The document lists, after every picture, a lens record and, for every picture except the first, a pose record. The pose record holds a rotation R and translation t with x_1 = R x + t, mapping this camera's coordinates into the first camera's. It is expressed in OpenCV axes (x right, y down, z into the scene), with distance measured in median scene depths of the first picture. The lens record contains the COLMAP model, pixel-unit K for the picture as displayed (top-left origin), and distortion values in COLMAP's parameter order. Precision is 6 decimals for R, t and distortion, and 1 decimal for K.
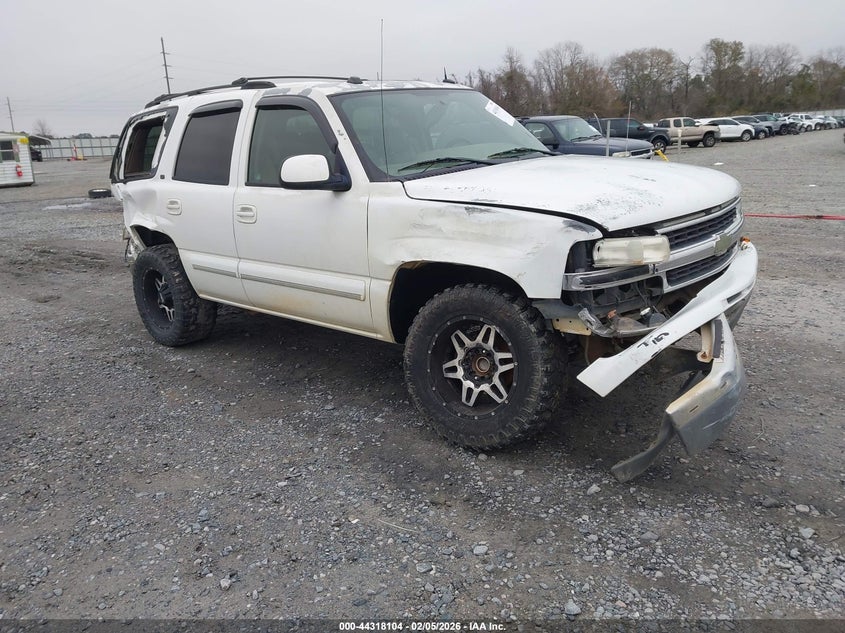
lens RADIAL K [[687.0, 0, 422.5], [0, 687.0, 316.5], [0, 0, 1]] dist [0.006121, 0.003999]
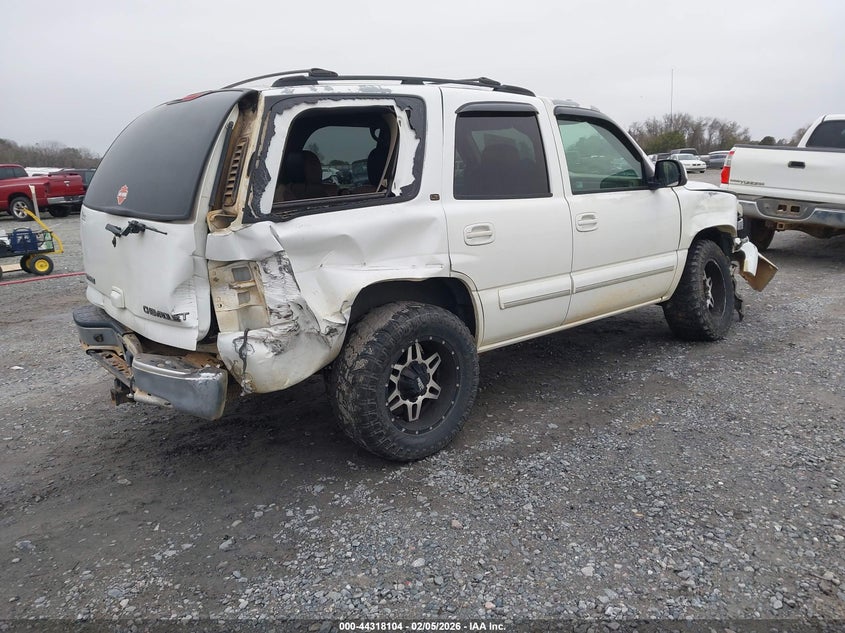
lens RADIAL K [[714.0, 0, 422.5], [0, 714.0, 316.5], [0, 0, 1]] dist [0.077116, -0.000339]
pose [[0.081473, -0.162095, 0.983406, -1.236432], [0.279143, 0.950908, 0.133612, -0.212554], [-0.956787, 0.263625, 0.122721, 1.079874]]
